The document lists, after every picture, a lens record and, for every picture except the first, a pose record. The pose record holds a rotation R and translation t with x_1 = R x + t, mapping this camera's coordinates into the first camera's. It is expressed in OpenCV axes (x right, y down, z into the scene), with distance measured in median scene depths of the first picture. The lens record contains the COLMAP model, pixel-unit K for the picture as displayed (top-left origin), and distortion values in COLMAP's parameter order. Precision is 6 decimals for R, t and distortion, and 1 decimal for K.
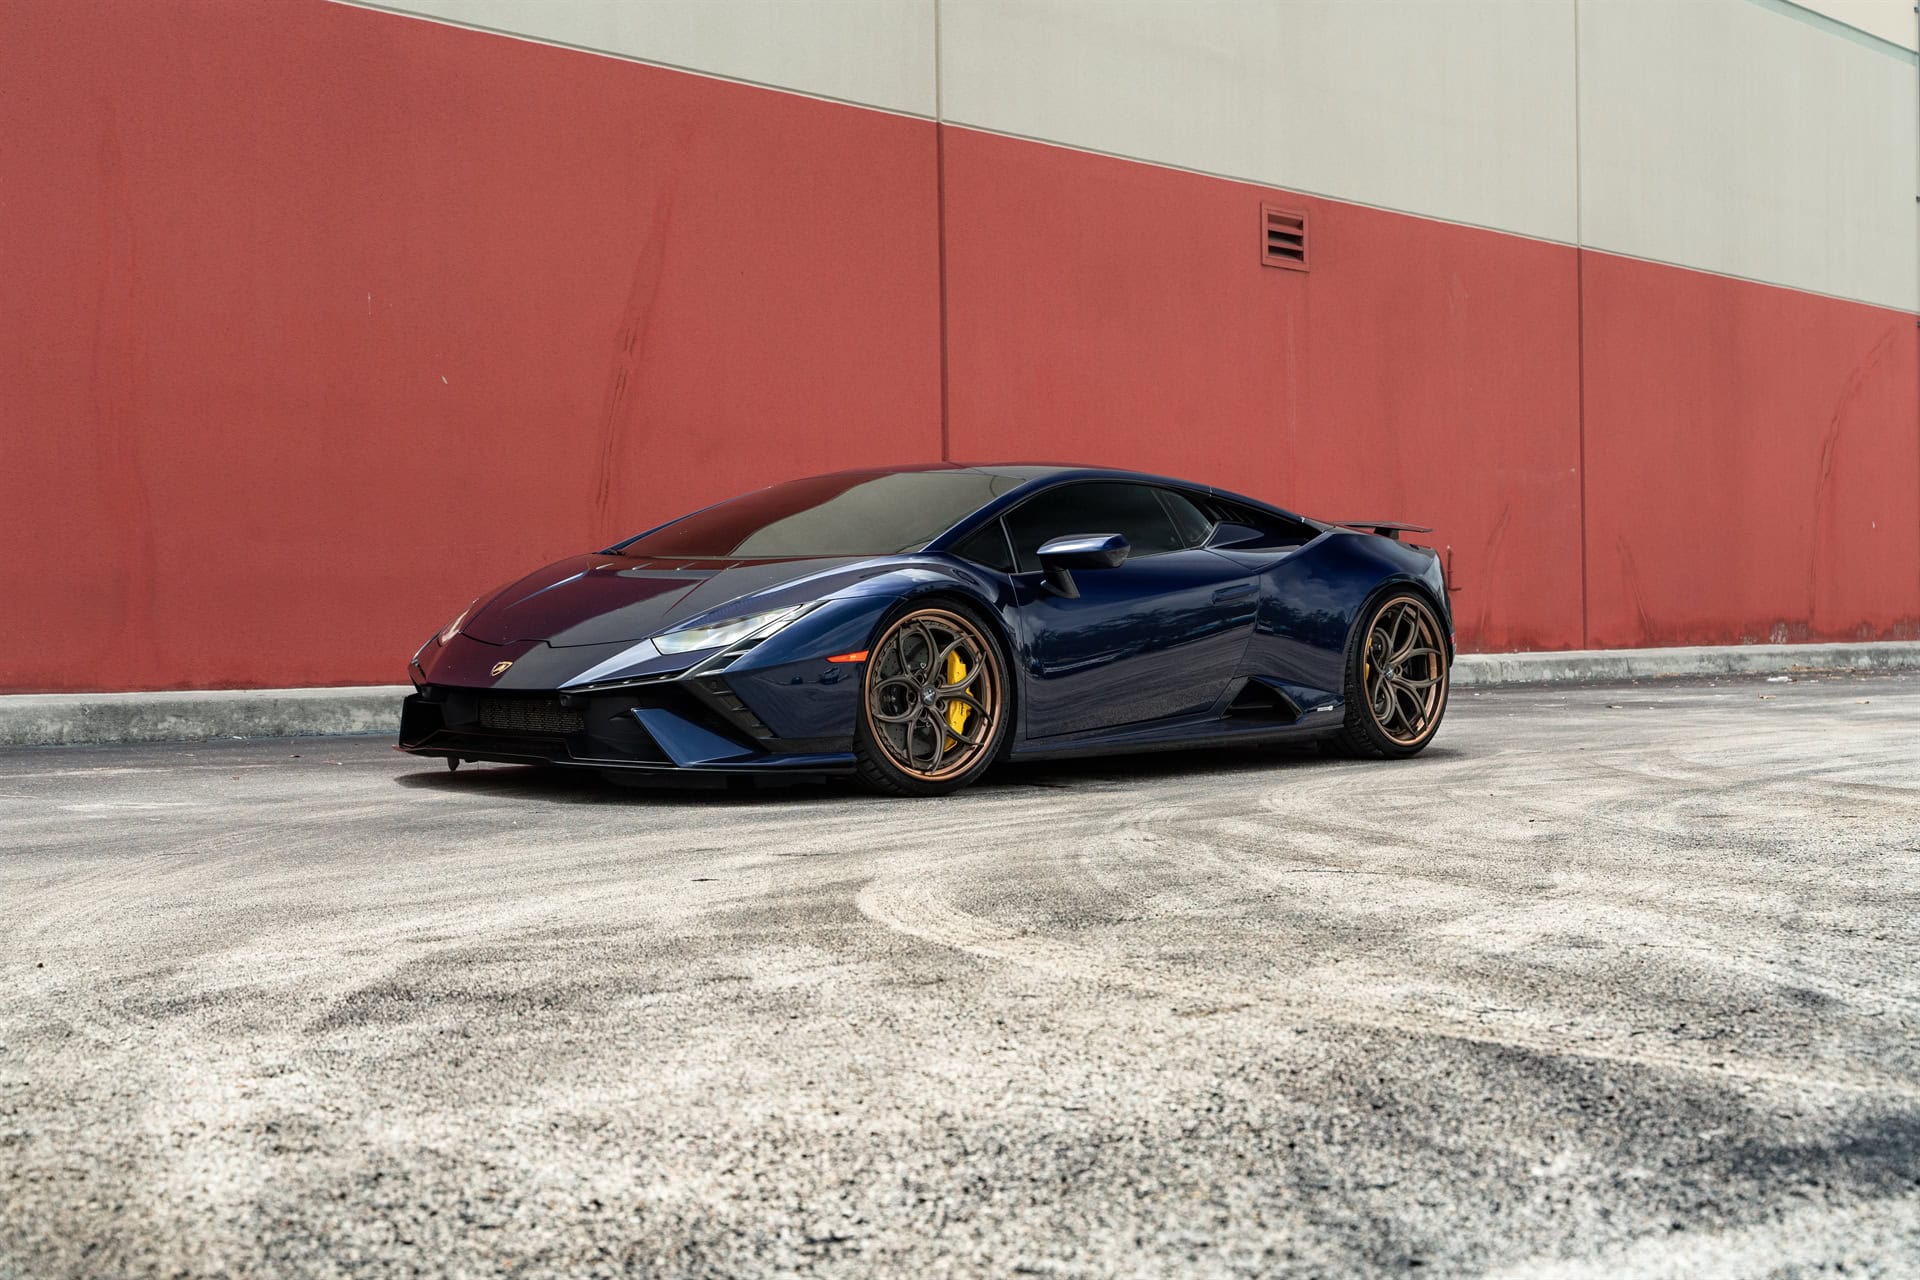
lens RADIAL K [[2746.0, 0, 952.8], [0, 2746.0, 653.3], [0, 0, 1]] dist [0.000579, 0.000000]
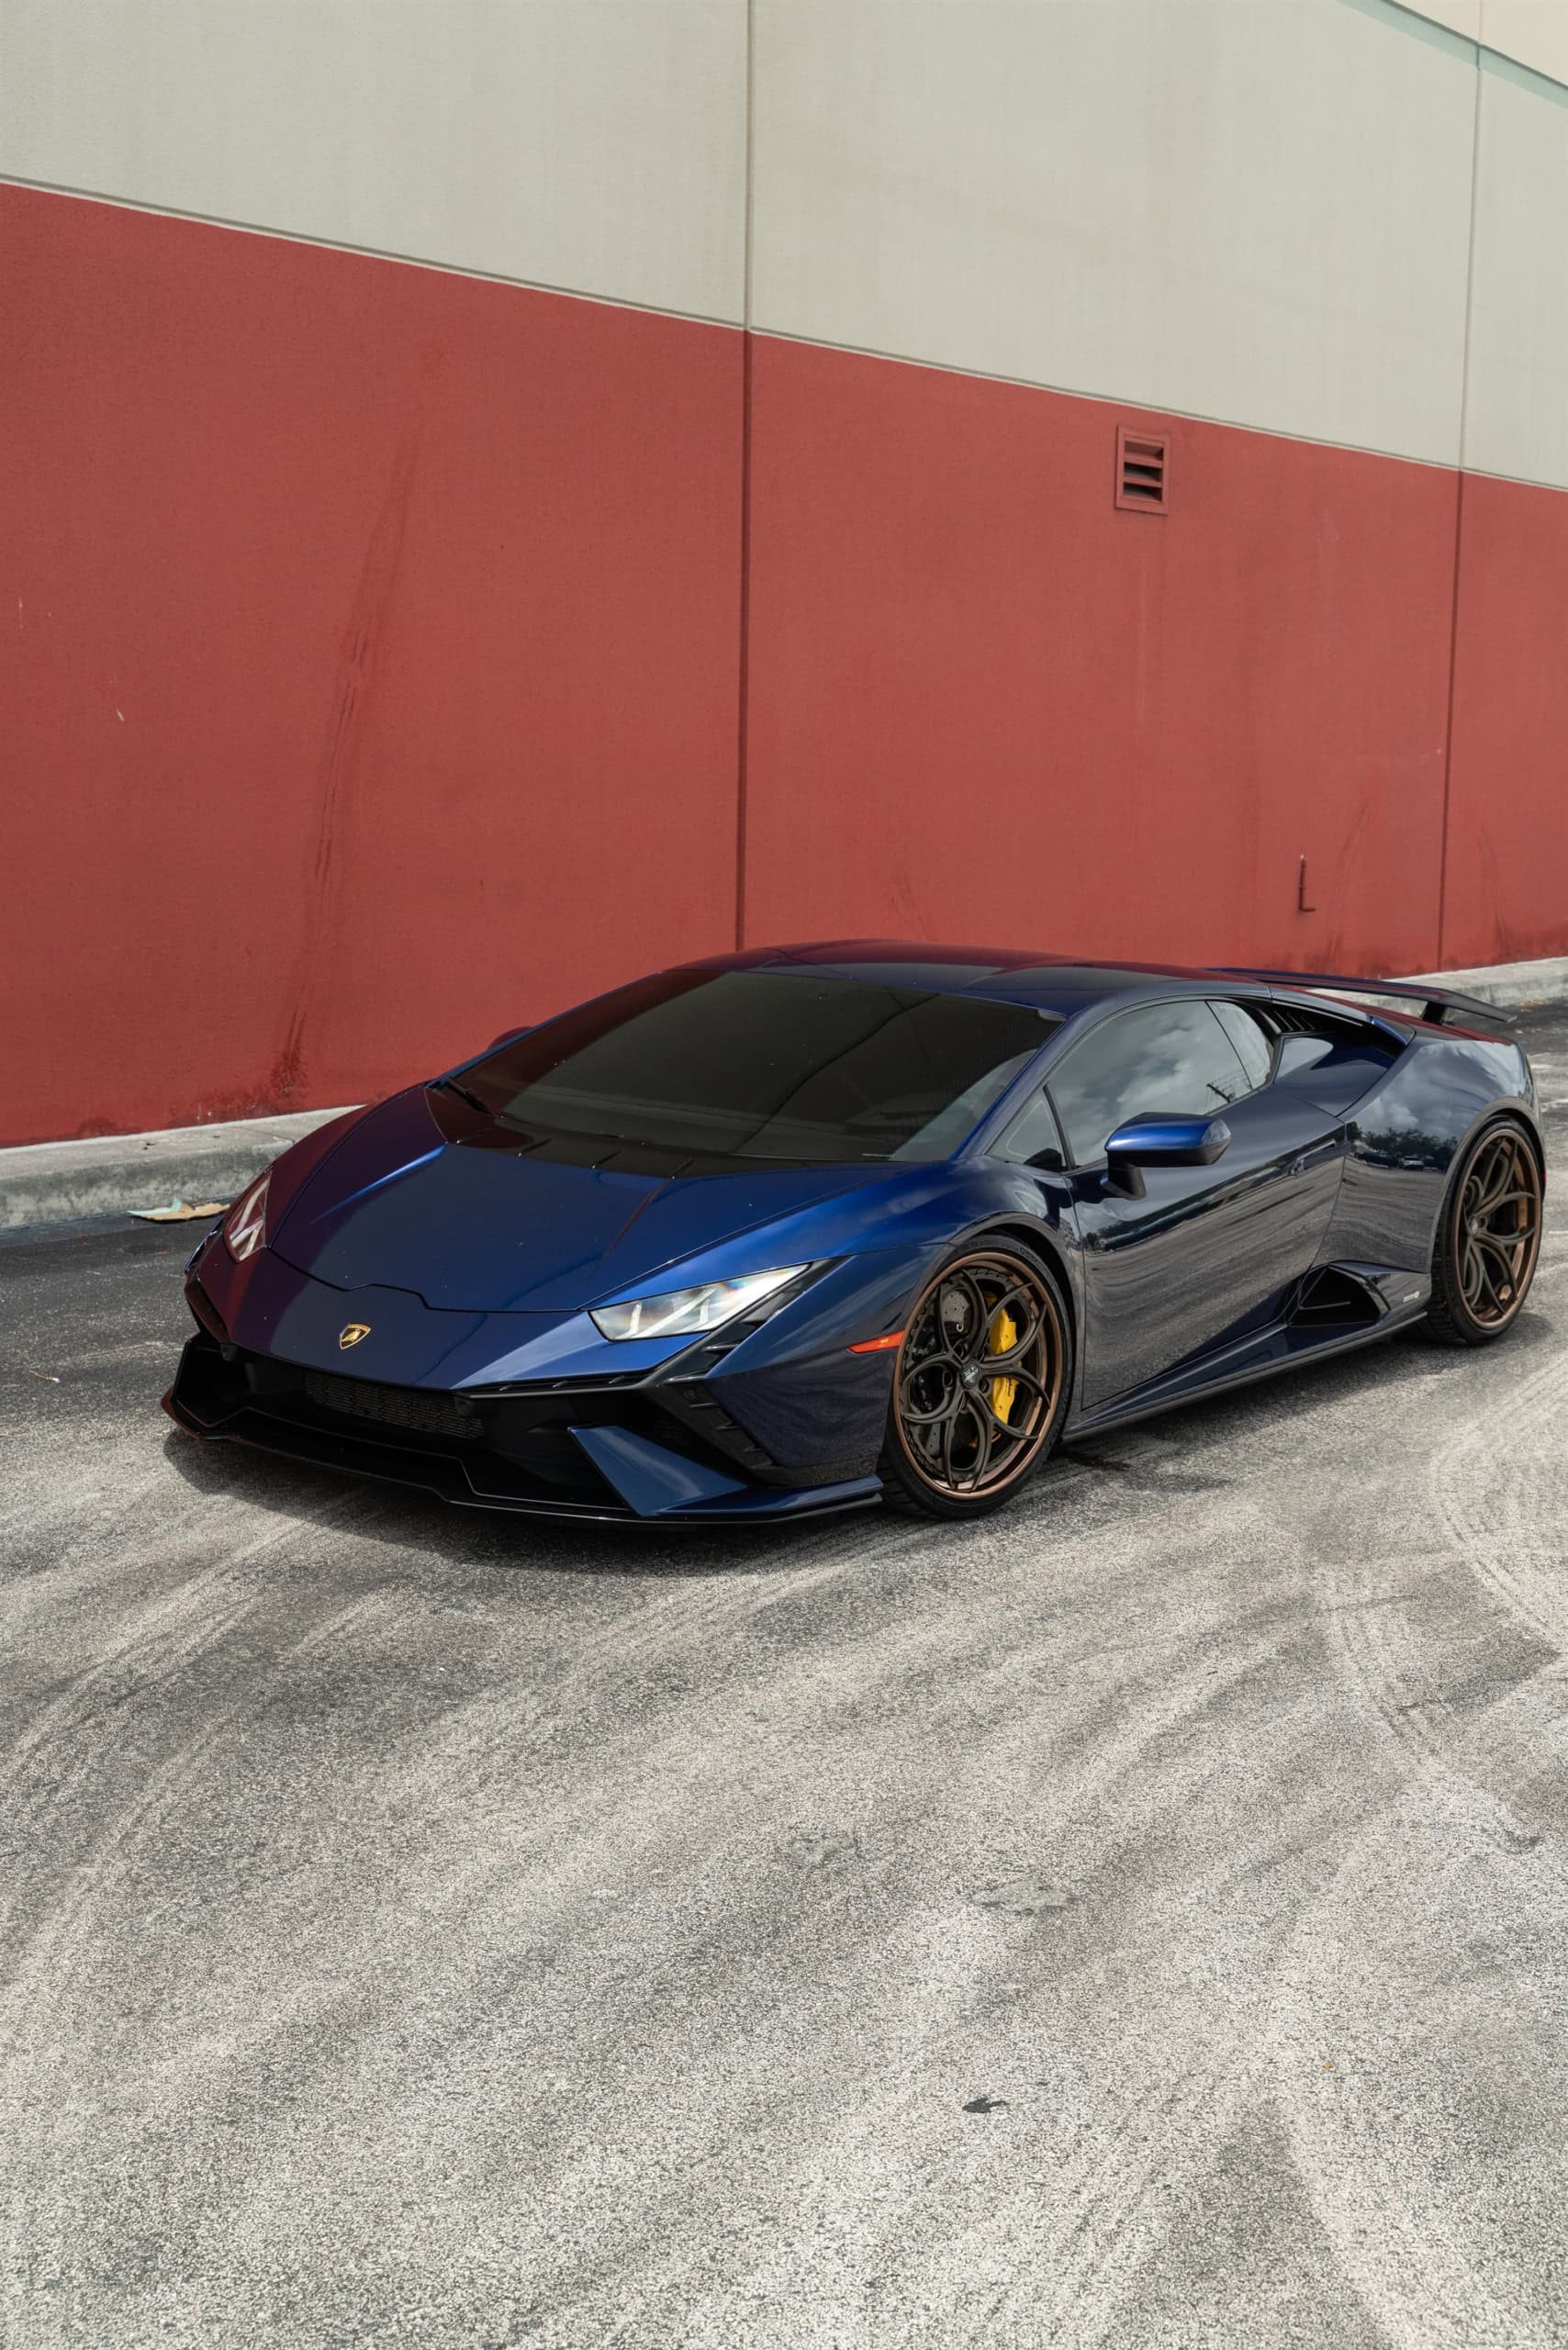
lens RADIAL K [[3103.6, 0, 792.0], [0, 3103.6, 1181.8], [0, 0, 1]] dist [-0.005637, 0.000000]
pose [[0.994605, 0.017759, 0.102201, -0.108928], [-0.031216, 0.990808, 0.131625, -0.109094], [-0.098924, -0.134105, 0.986017, 0.195188]]
